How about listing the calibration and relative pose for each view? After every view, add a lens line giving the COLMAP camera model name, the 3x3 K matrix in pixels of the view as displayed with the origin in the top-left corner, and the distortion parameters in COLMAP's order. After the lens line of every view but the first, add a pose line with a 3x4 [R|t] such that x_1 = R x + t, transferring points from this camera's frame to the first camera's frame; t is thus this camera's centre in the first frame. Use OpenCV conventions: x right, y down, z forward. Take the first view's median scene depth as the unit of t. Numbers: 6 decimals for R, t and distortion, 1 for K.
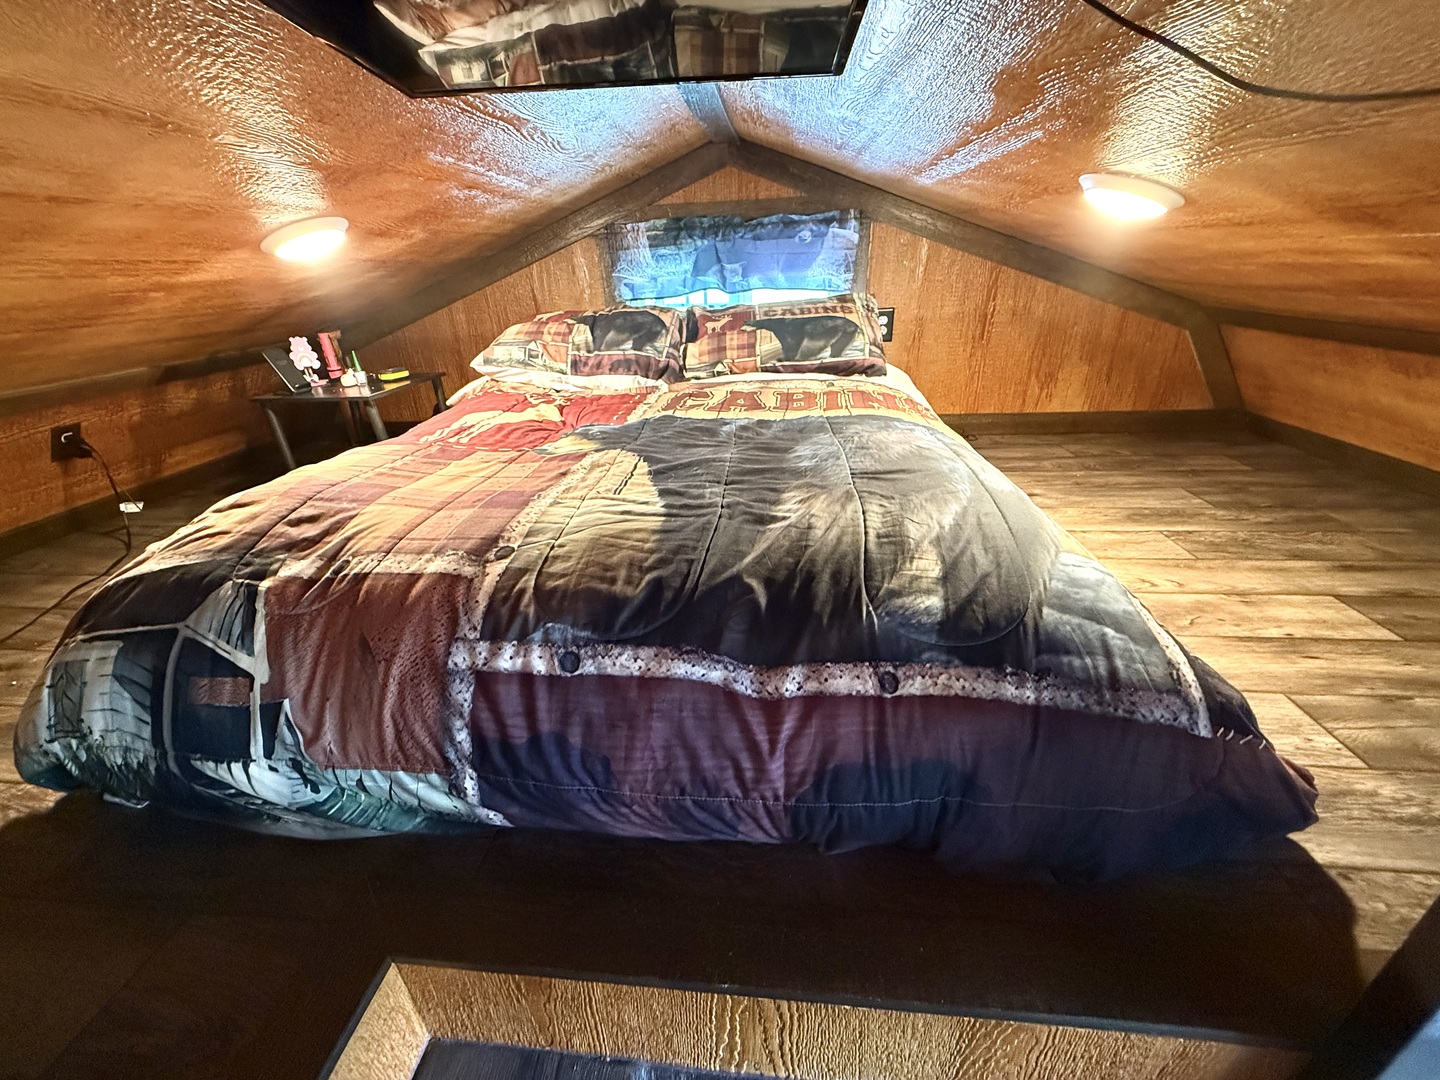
lens RADIAL K [[569.6, 0, 717.5], [0, 569.6, 534.9], [0, 0, 1]] dist [0.000415, -0.000442]
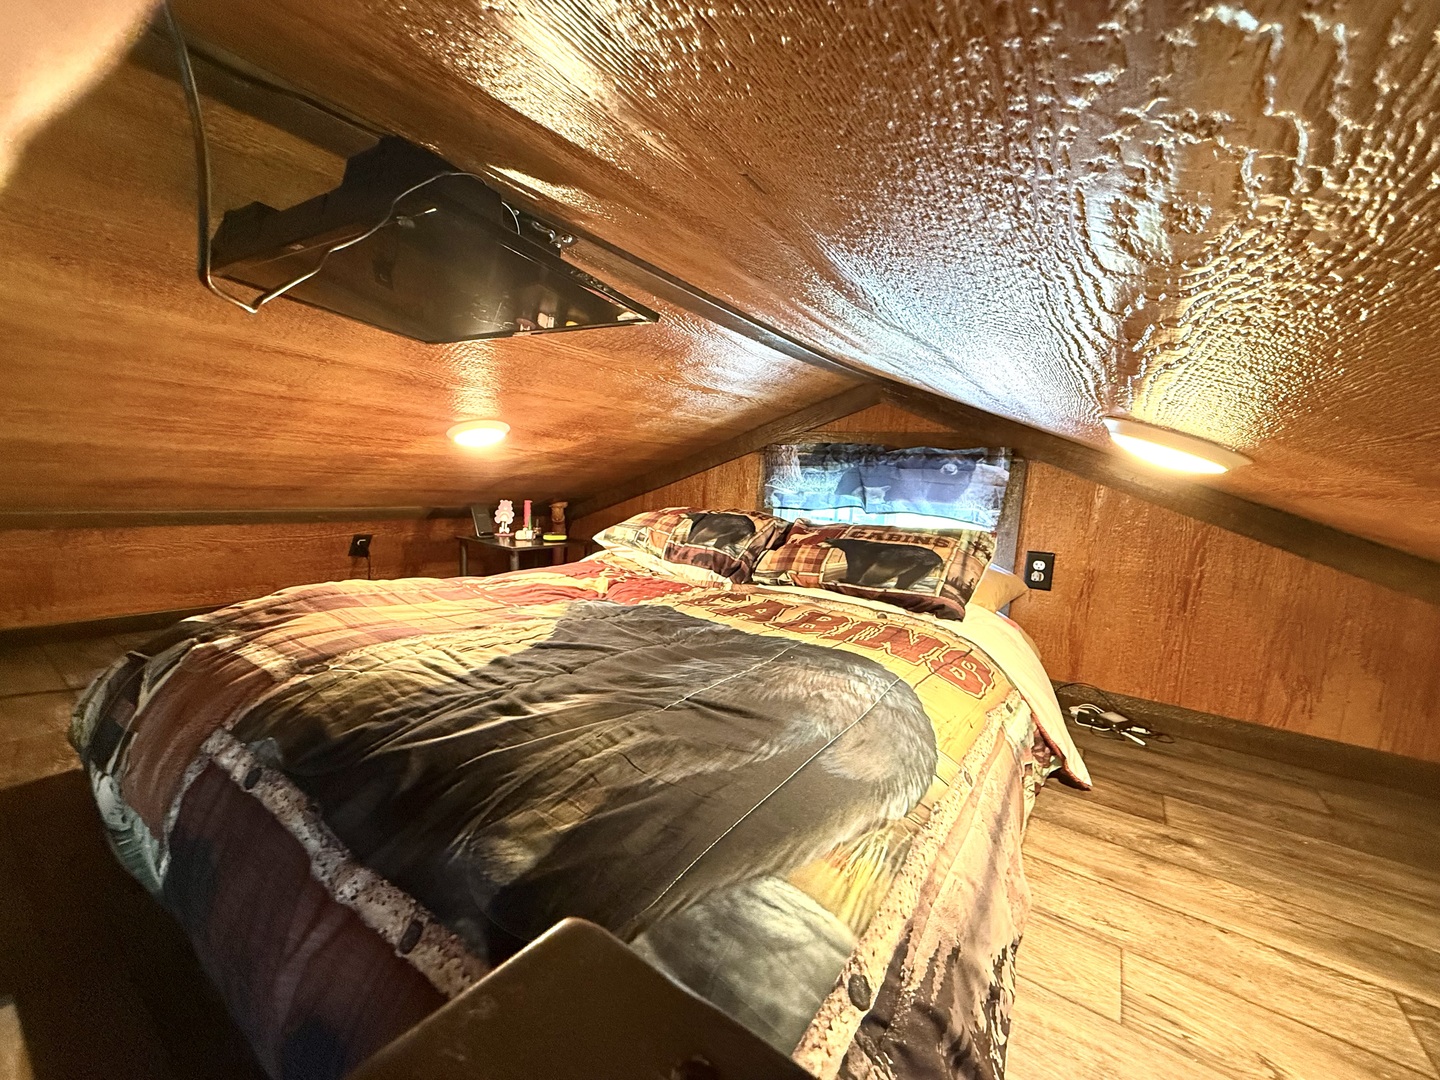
lens RADIAL K [[569.6, 0, 719.1], [0, 569.6, 541.0], [0, 0, 1]] dist [0.000415, -0.000442]
pose [[0.870025, 0.148752, -0.470030, 0.359622], [-0.296431, 0.919644, -0.257651, -0.065337], [0.393934, 0.363495, 0.844208, 0.105956]]
